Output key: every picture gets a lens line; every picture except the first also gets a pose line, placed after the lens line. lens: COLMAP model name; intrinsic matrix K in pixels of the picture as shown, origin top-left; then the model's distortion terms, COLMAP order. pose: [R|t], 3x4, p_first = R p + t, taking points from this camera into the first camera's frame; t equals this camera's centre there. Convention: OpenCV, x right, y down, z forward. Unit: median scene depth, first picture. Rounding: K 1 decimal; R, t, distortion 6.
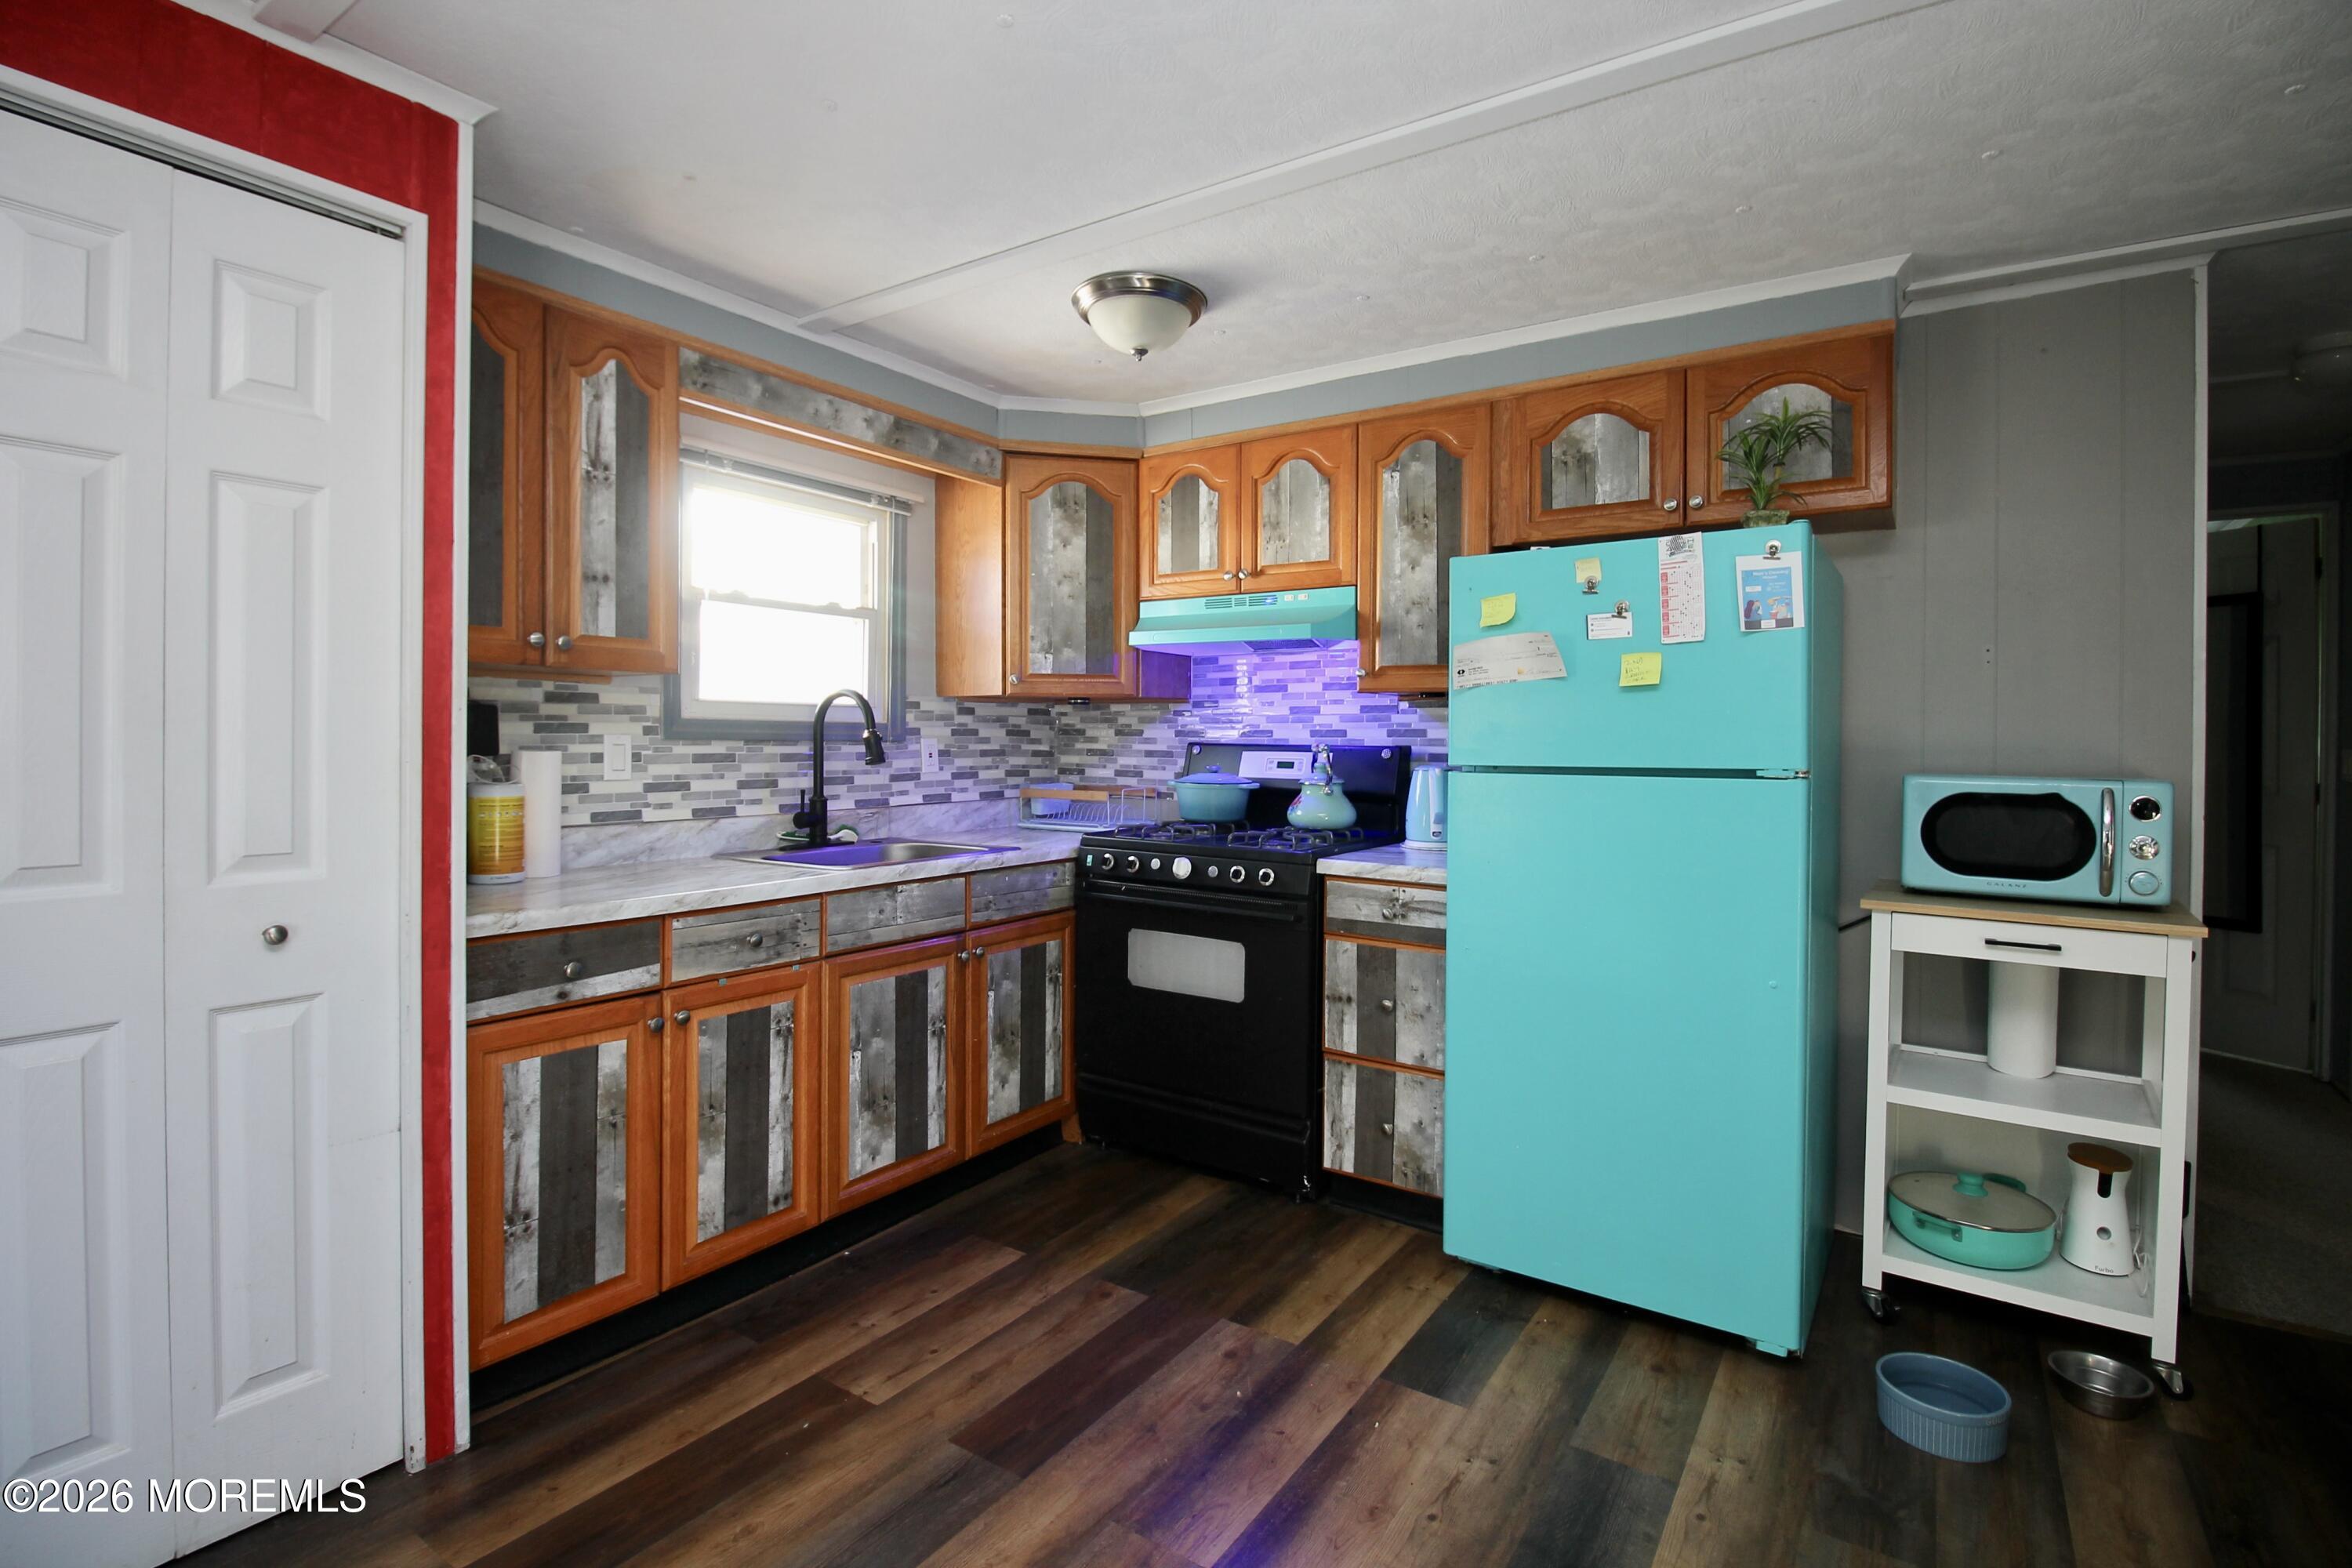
lens RADIAL K [[1099.7, 0, 1190.6], [0, 1099.7, 750.8], [0, 0, 1]] dist [-0.000288, -0.012068]
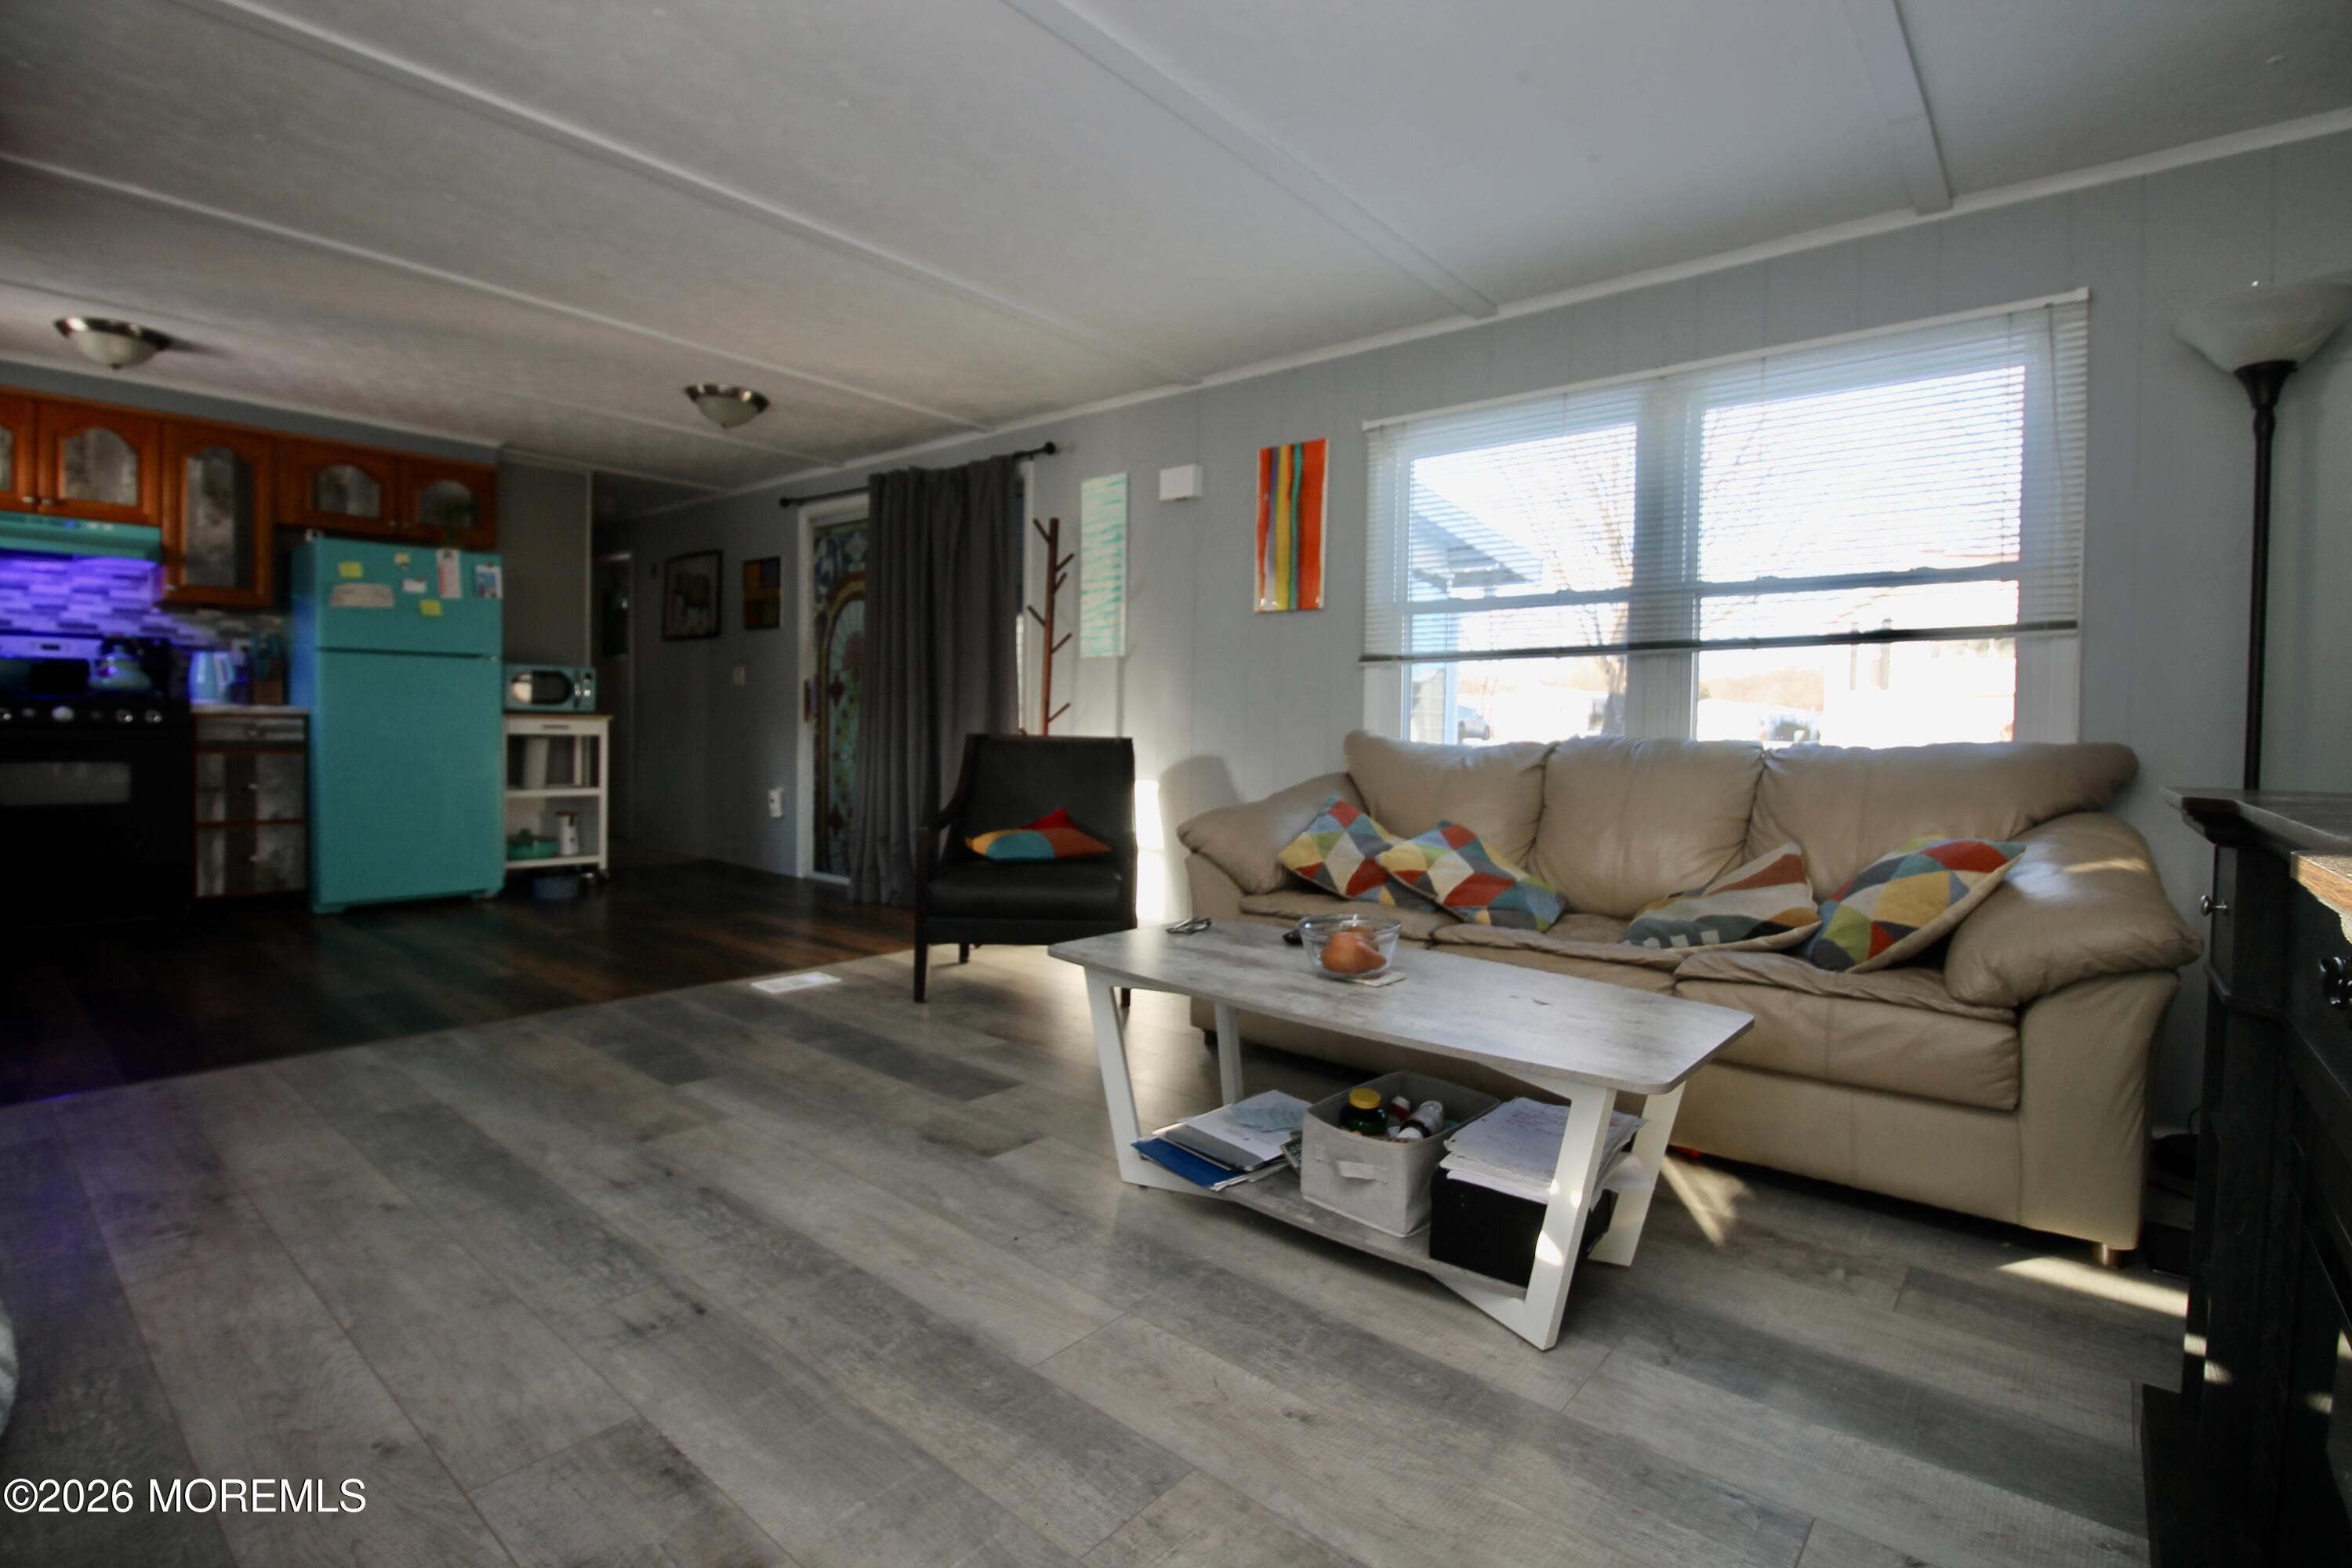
lens RADIAL K [[1099.7, 0, 1190.6], [0, 1099.7, 750.8], [0, 0, 1]] dist [-0.000288, -0.012068]
pose [[0.096550, -0.032992, 0.994781, -1.343112], [-0.006983, 0.999403, 0.033823, 0.104101], [-0.995304, -0.010212, 0.096262, -0.603813]]
